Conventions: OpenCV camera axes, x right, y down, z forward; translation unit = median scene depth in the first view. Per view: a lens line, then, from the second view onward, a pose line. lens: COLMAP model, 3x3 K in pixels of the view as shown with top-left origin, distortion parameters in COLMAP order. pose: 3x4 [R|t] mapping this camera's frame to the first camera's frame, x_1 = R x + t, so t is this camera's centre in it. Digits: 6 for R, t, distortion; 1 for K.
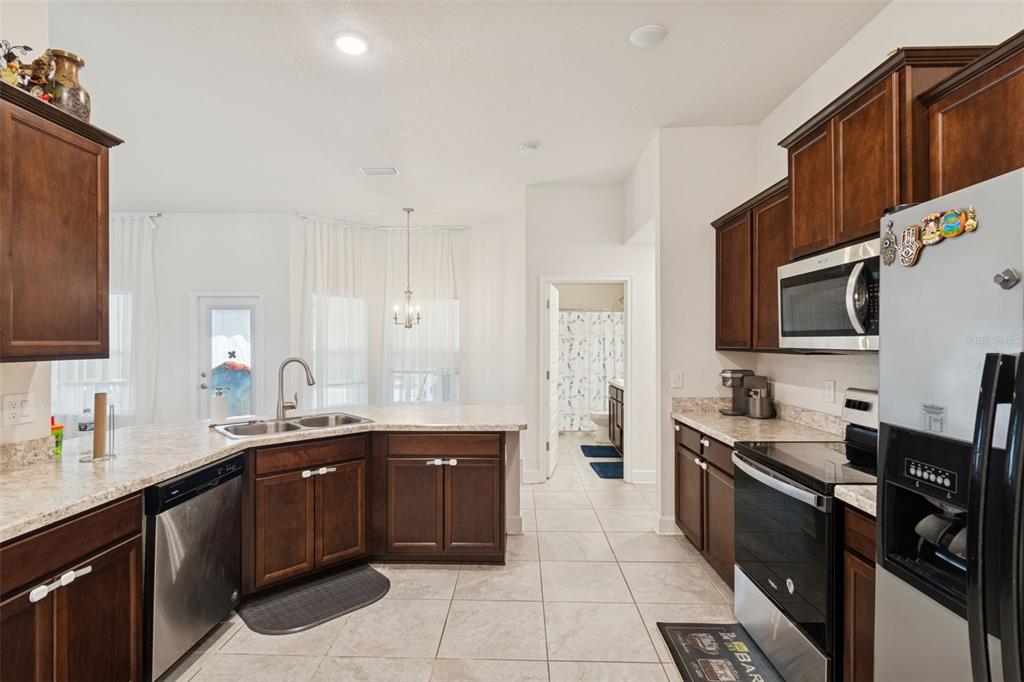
lens RADIAL K [[494.8, 0, 509.5], [0, 494.8, 343.8], [0, 0, 1]] dist [-0.000333, -0.001747]
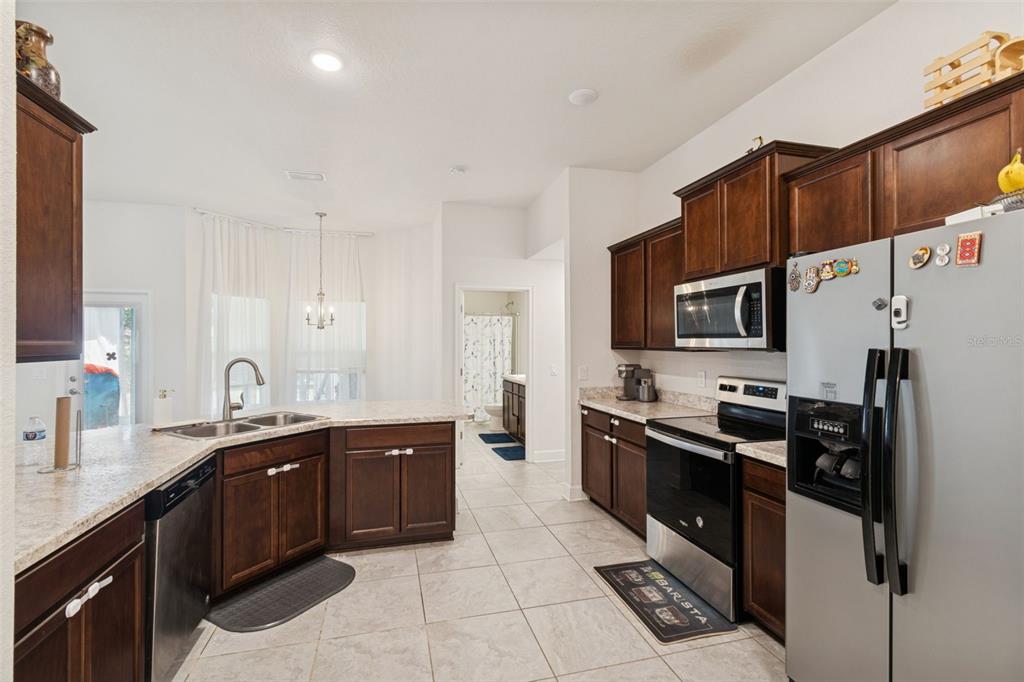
lens RADIAL K [[455.3, 0, 506.8], [0, 455.3, 341.3], [0, 0, 1]] dist [0.001449, -0.000095]
pose [[0.959391, 0.000888, 0.282078, -0.199834], [0.000956, 0.999979, -0.006399, 0.000919], [-0.282077, 0.006409, 0.959370, -0.036797]]
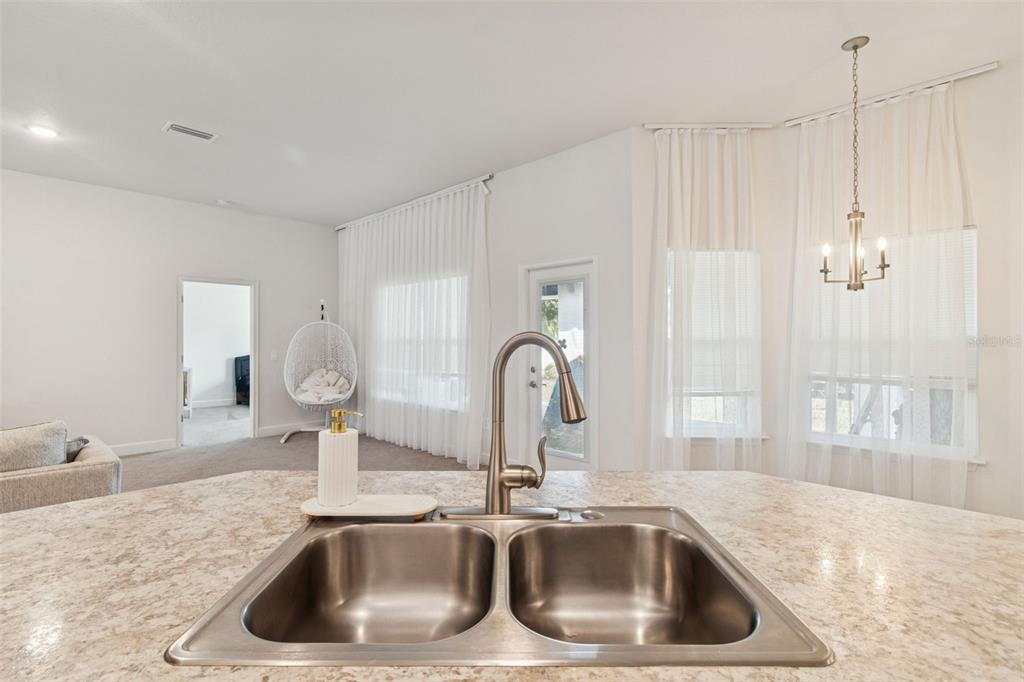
lens RADIAL K [[492.8, 0, 498.9], [0, 492.8, 340.2], [0, 0, 1]] dist [-0.001141, -0.000412]
pose [[0.725612, 0.000233, -0.688104, -0.252108], [-0.002453, 0.999994, -0.002248, 0.037911], [0.688099, 0.003320, 0.725609, 0.827713]]
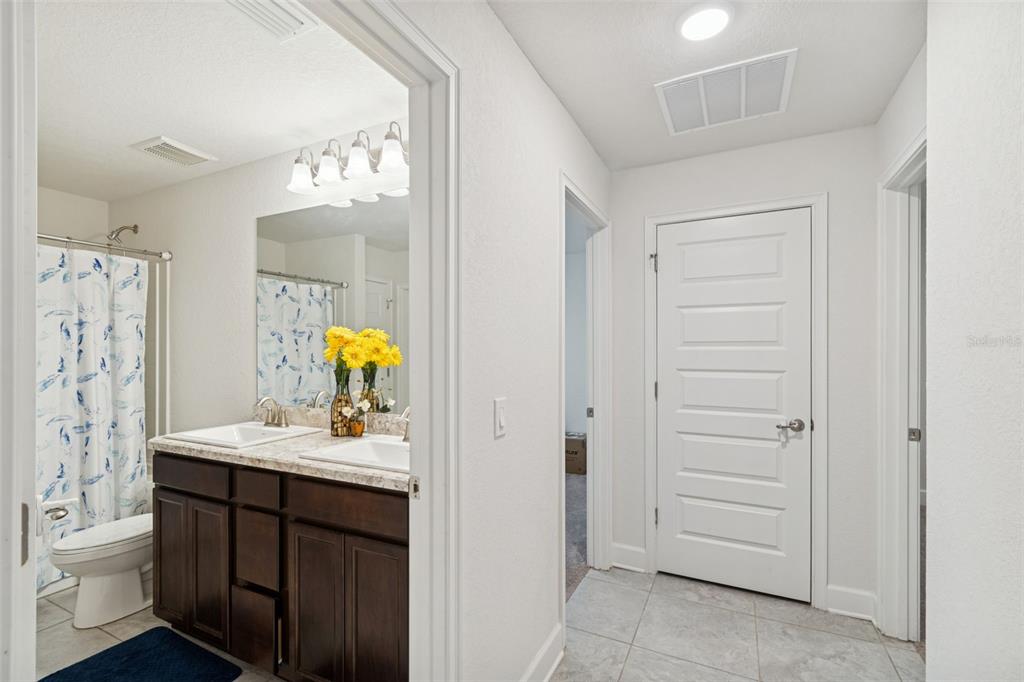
lens RADIAL K [[463.1, 0, 509.9], [0, 463.1, 347.7], [0, 0, 1]] dist [0.002813, 0.000364]
pose [[0.423644, 0.001655, 0.905827, 0.035776], [0.005319, 0.999977, -0.004315, 0.029856], [-0.905813, 0.006646, 0.423626, 1.464794]]
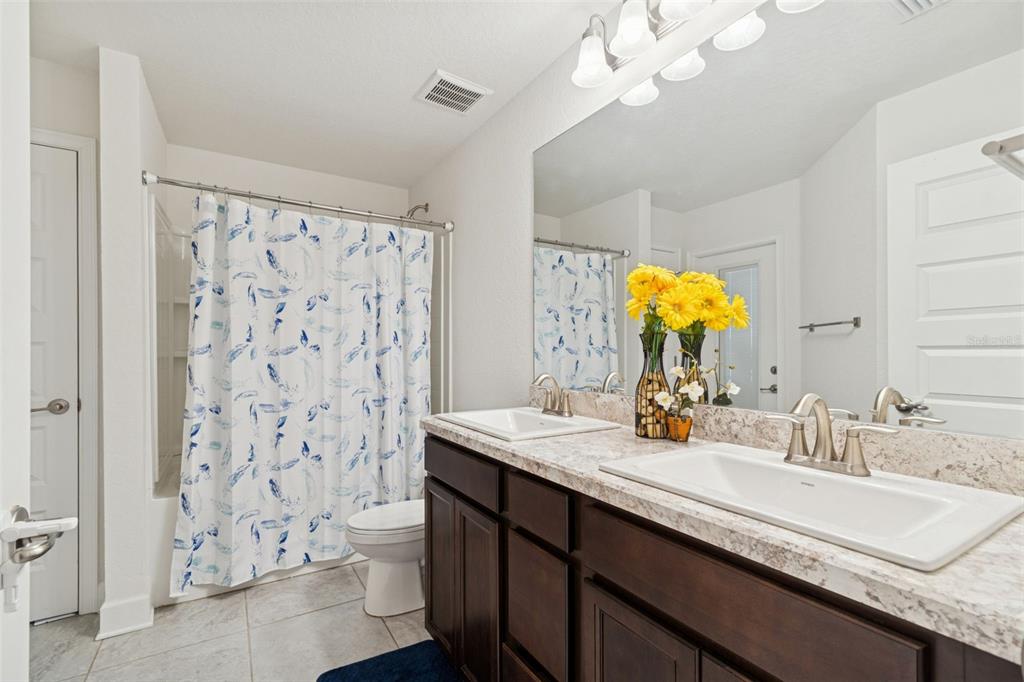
lens RADIAL K [[450.4, 0, 499.0], [0, 450.4, 352.0], [0, 0, 1]] dist [0.000482, -0.000075]
pose [[0.847156, -0.000143, 0.531345, 0.230797], [0.002042, 0.999993, -0.002986, 0.083810], [-0.531341, 0.003614, 0.847150, 1.734638]]
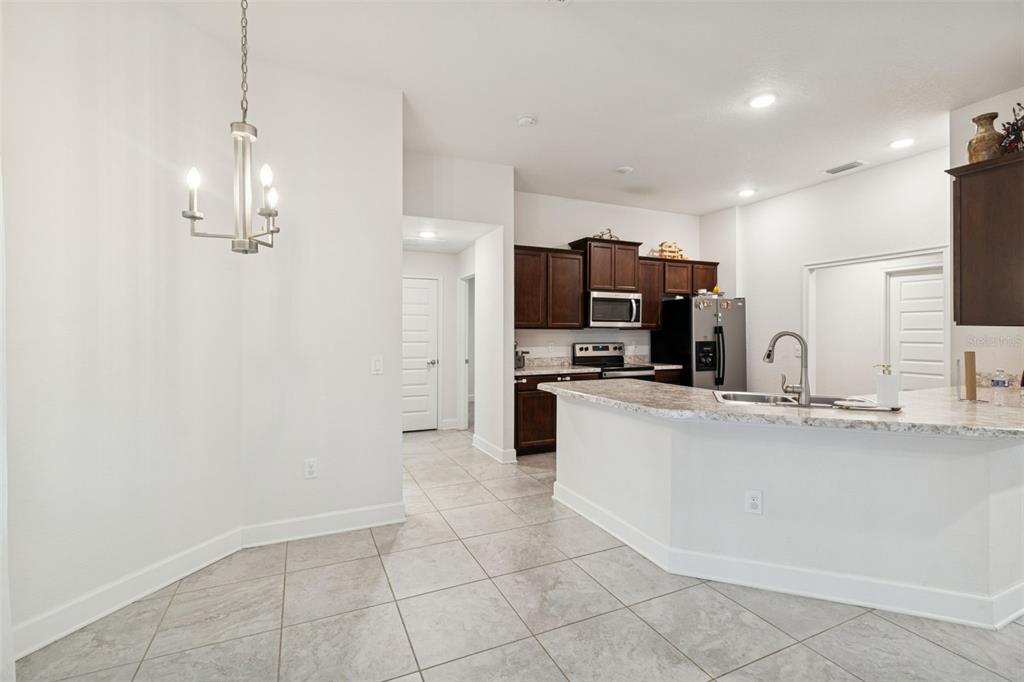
lens RADIAL K [[455.3, 0, 506.8], [0, 455.3, 341.3], [0, 0, 1]] dist [0.001449, -0.000095]
pose [[-0.429106, -0.012670, 0.903165, -1.037438], [0.002724, 0.999879, 0.015320, 0.038238], [-0.903250, 0.009034, -0.429019, 1.942006]]
